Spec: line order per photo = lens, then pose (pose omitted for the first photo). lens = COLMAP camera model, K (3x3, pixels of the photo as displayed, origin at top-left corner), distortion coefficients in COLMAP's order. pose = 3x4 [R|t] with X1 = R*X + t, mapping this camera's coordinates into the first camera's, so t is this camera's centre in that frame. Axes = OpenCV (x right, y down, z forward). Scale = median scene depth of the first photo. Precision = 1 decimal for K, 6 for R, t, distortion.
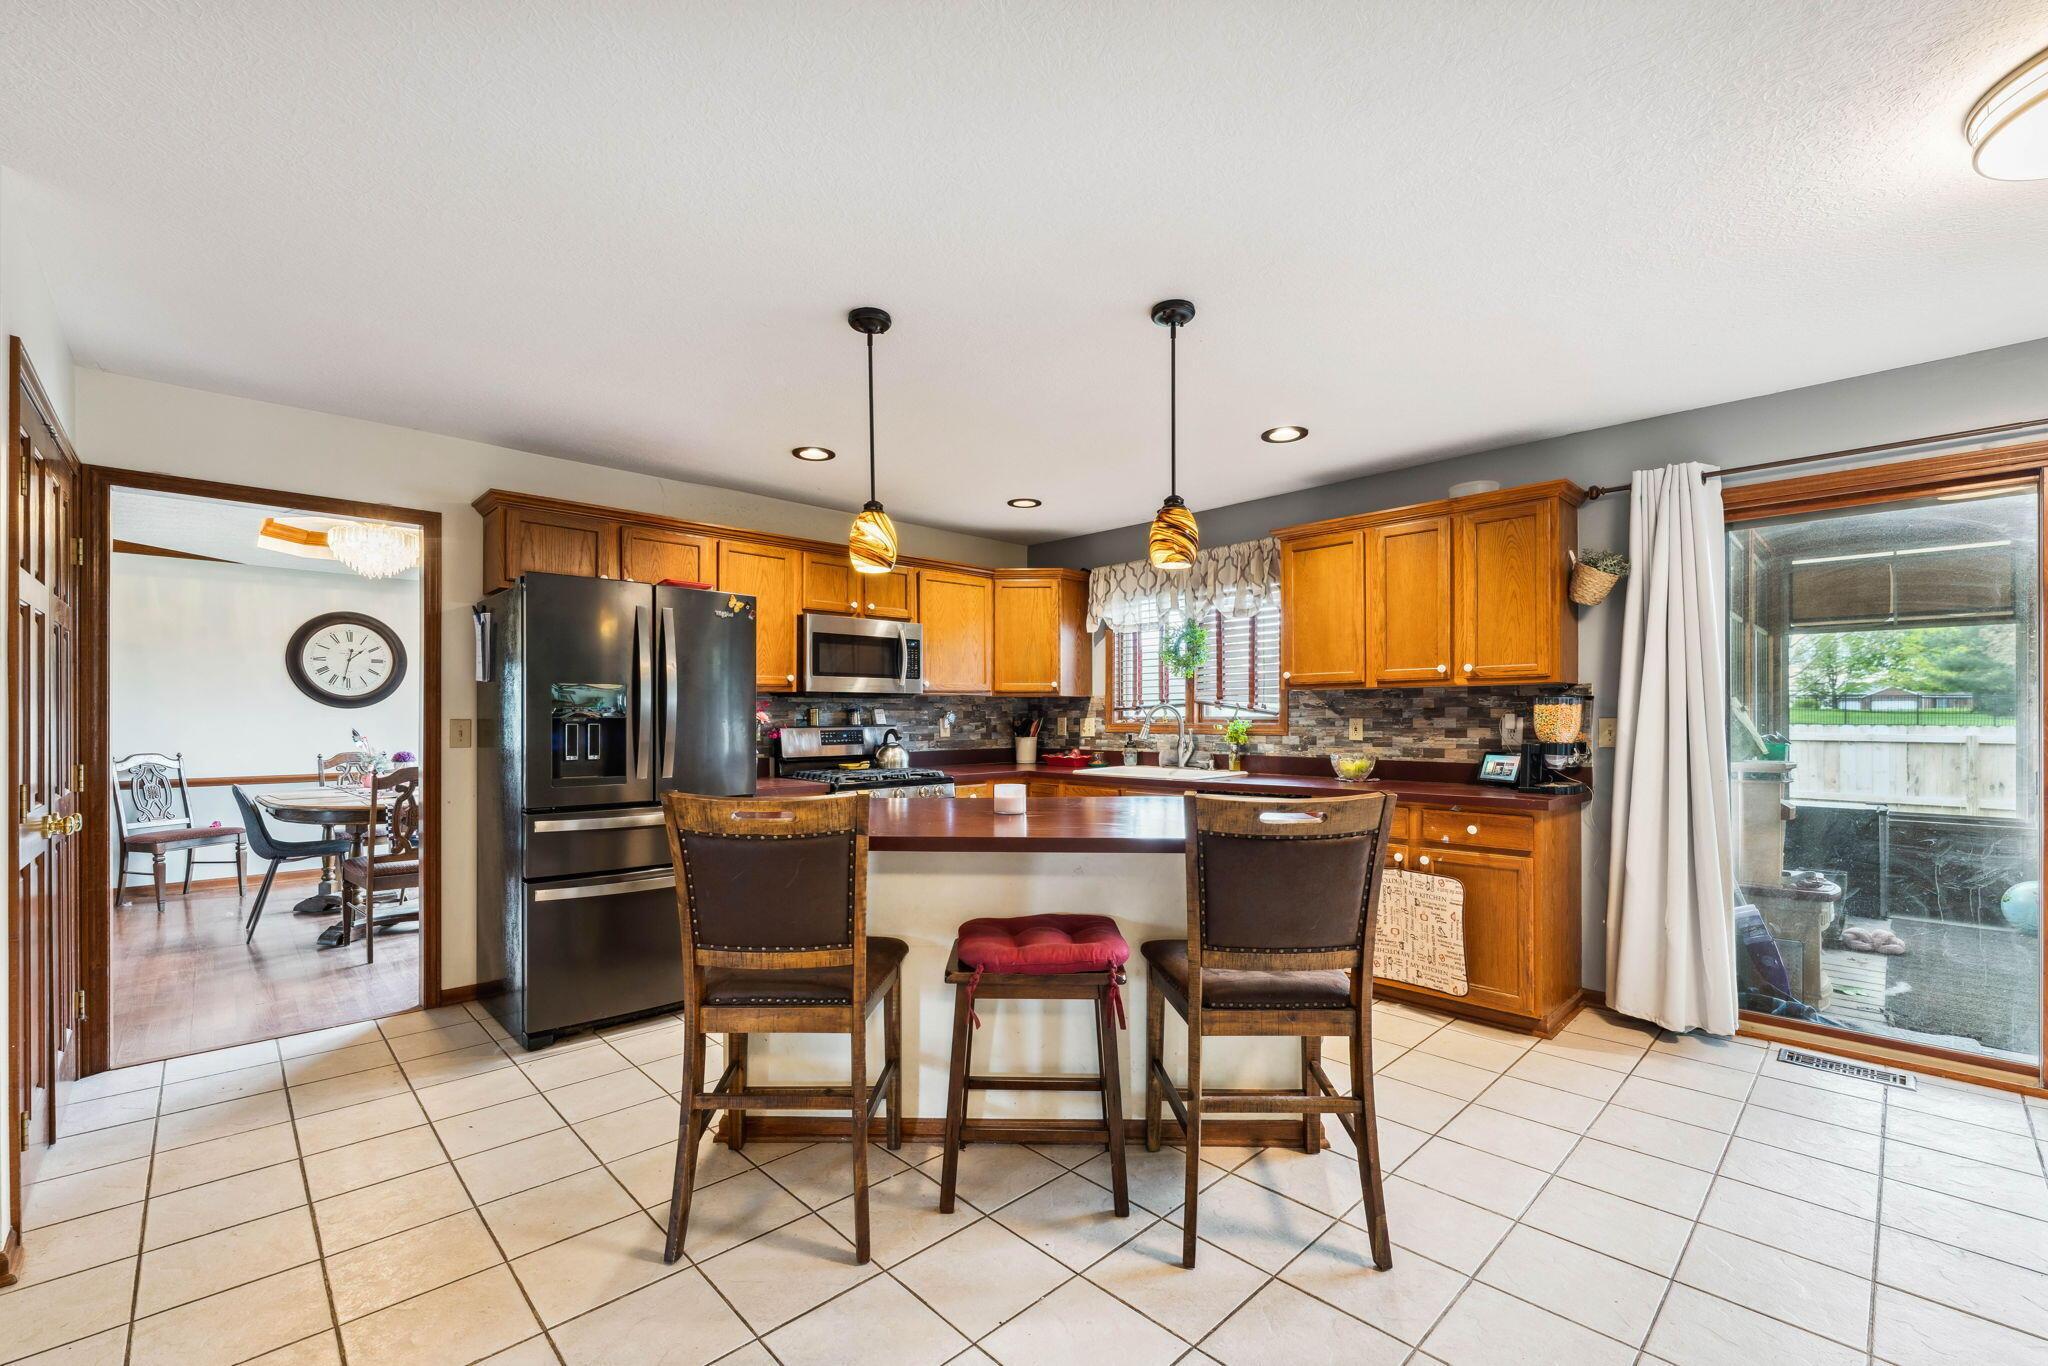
lens RADIAL K [[821.9, 0, 1034.1], [0, 821.9, 713.1], [0, 0, 1]] dist [0.001763, -0.000056]
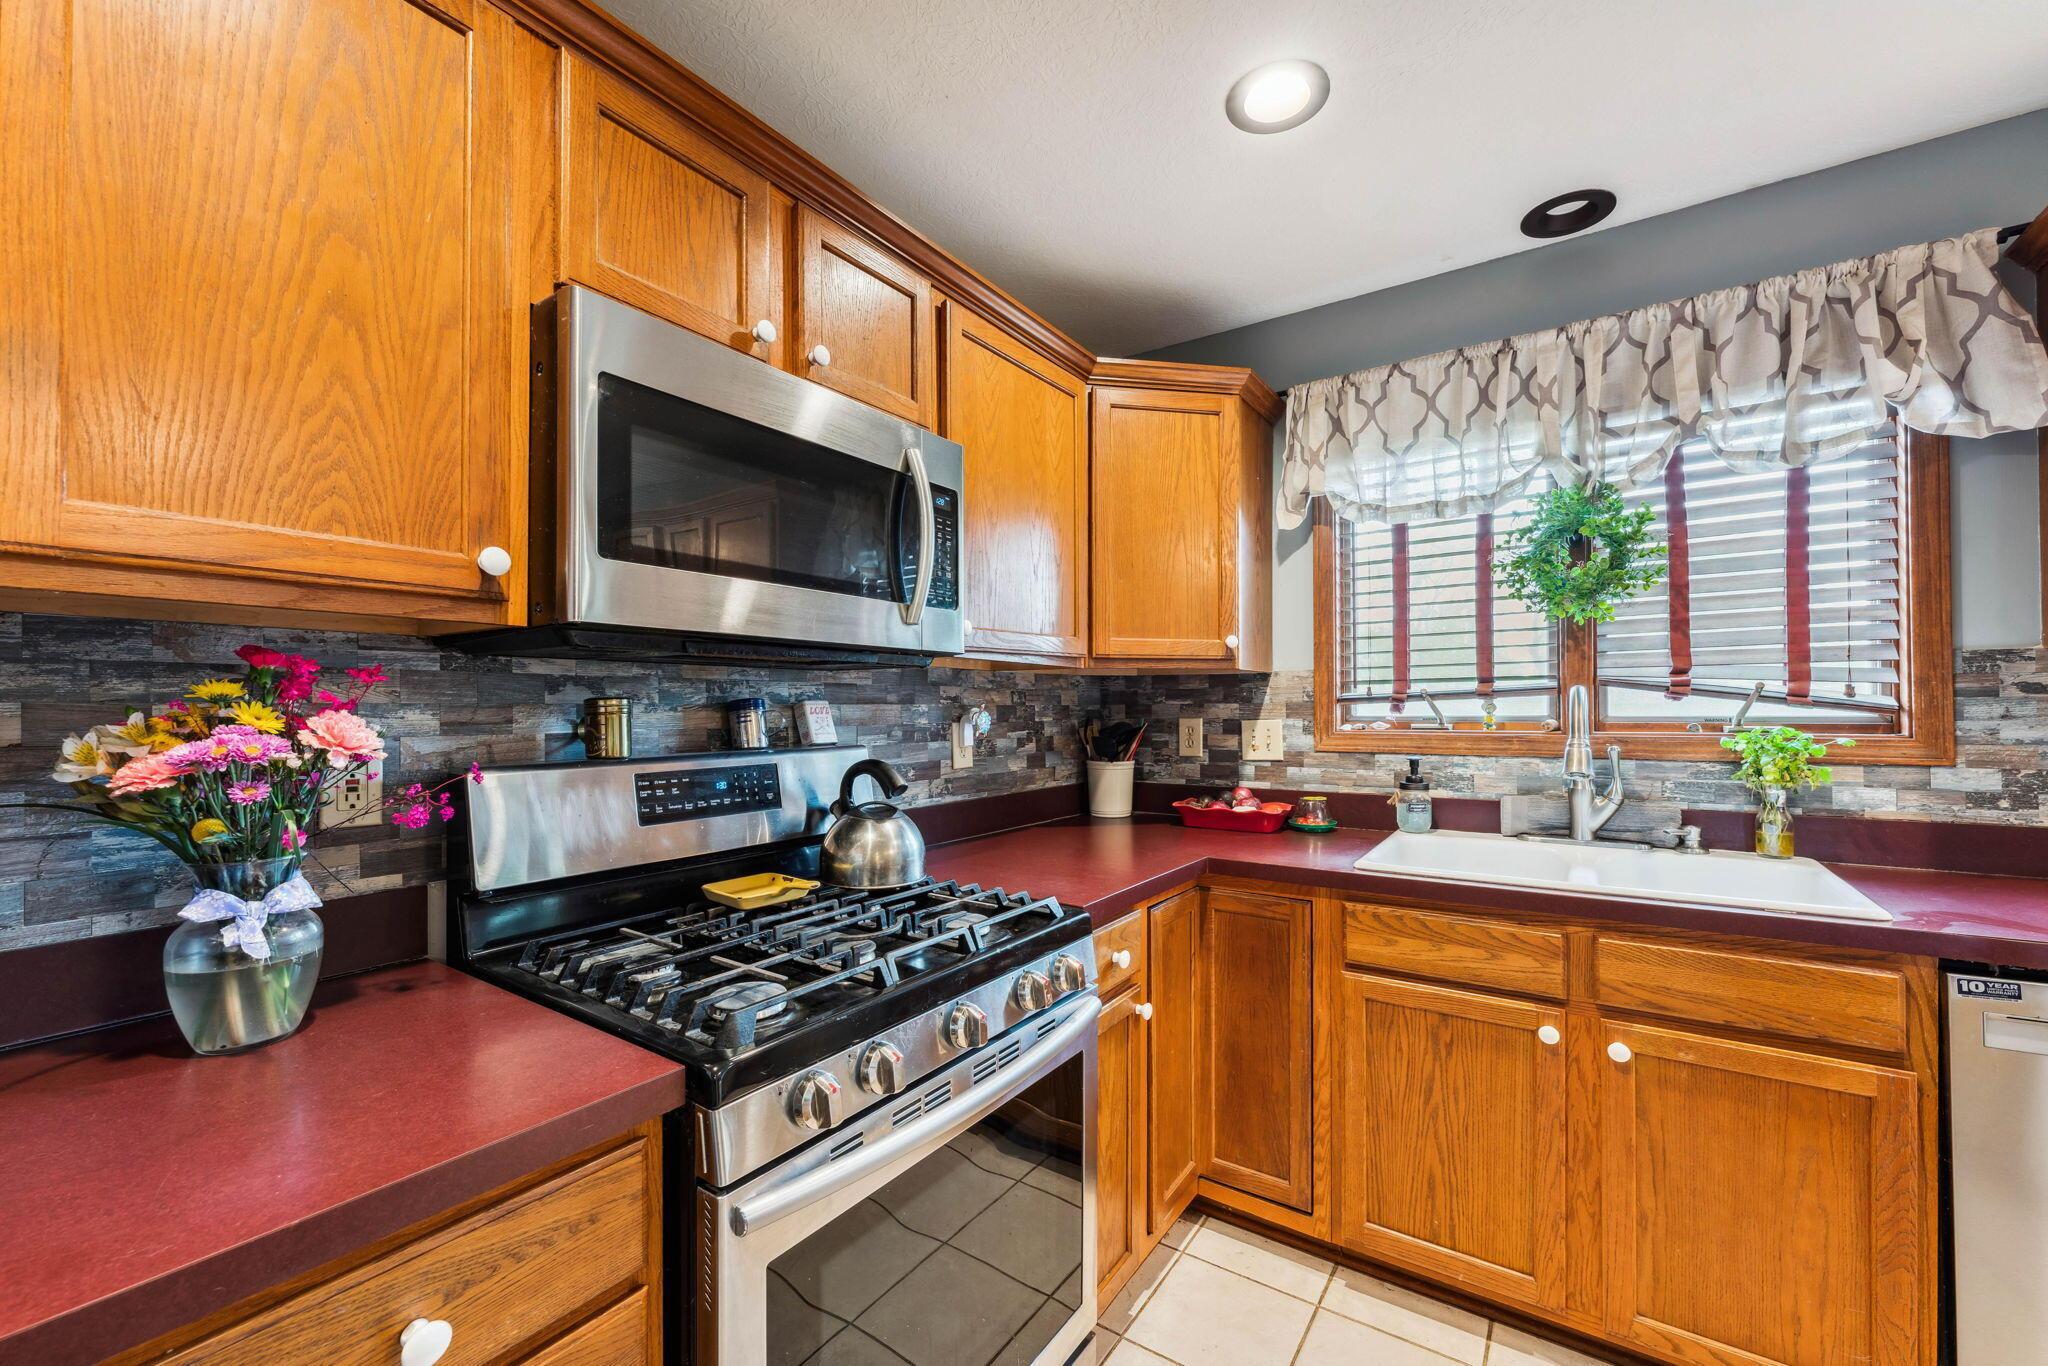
lens RADIAL K [[821.9, 0, 1034.1], [0, 821.9, 700.6], [0, 0, 1]] dist [0.001763, -0.000056]
pose [[0.979907, -0.001690, 0.199450, -0.170609], [0.003138, 0.999971, -0.006941, -0.002059], [-0.199432, 0.007428, 0.979883, 0.651984]]
